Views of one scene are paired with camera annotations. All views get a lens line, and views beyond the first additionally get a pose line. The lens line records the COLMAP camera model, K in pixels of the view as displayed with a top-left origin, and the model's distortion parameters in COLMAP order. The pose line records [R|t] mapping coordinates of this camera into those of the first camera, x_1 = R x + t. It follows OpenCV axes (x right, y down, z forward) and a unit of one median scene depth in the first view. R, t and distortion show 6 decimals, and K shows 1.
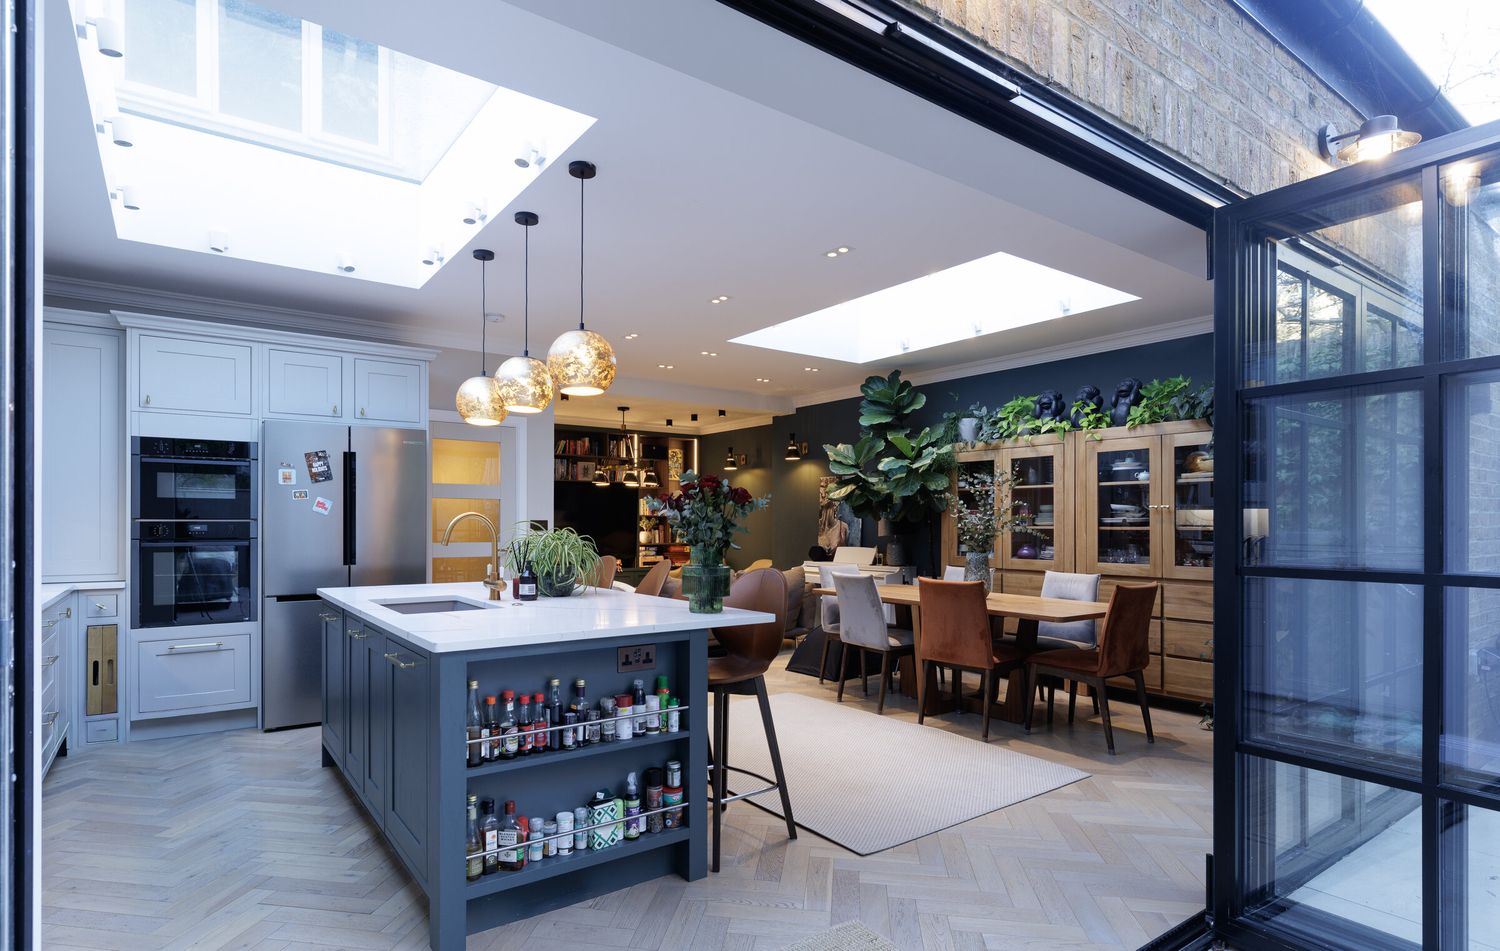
lens RADIAL K [[773.4, 0, 714.9], [0, 773.4, 516.7], [0, 0, 1]] dist [0.000944, 0.000012]
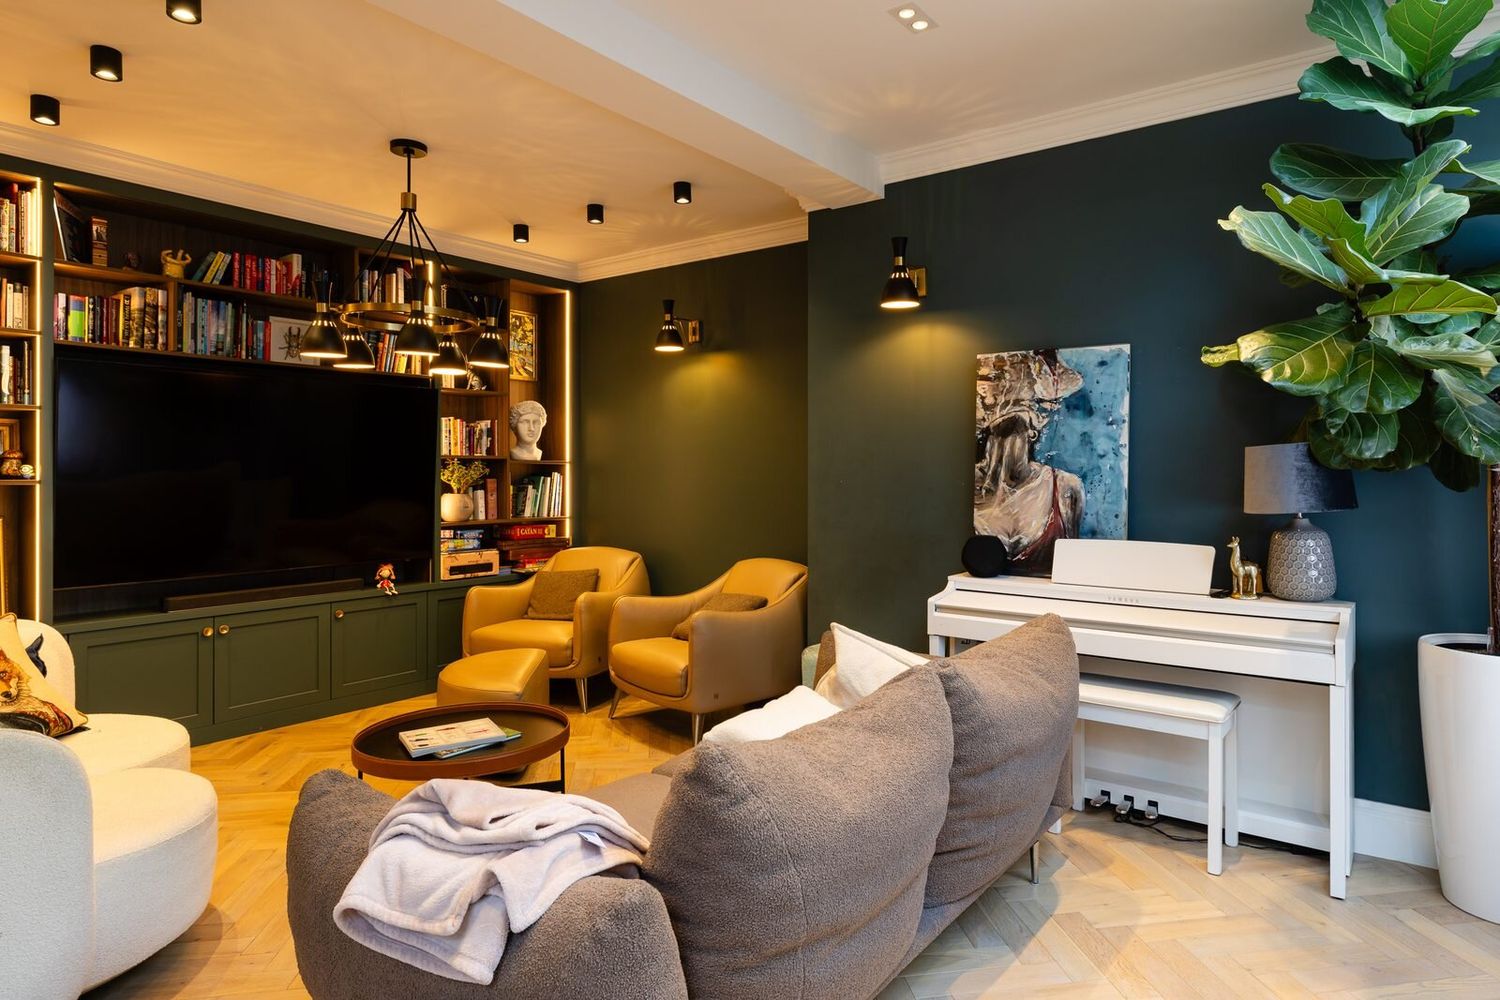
lens RADIAL K [[858.7, 0, 792.4], [0, 858.7, 471.8], [0, 0, 1]] dist [-0.004150, 0.000839]
pose [[0.942510, 0.001550, 0.334175, -0.074928], [-0.003592, 0.999978, 0.005492, 0.004089], [-0.334159, -0.006376, 0.942495, 0.511813]]
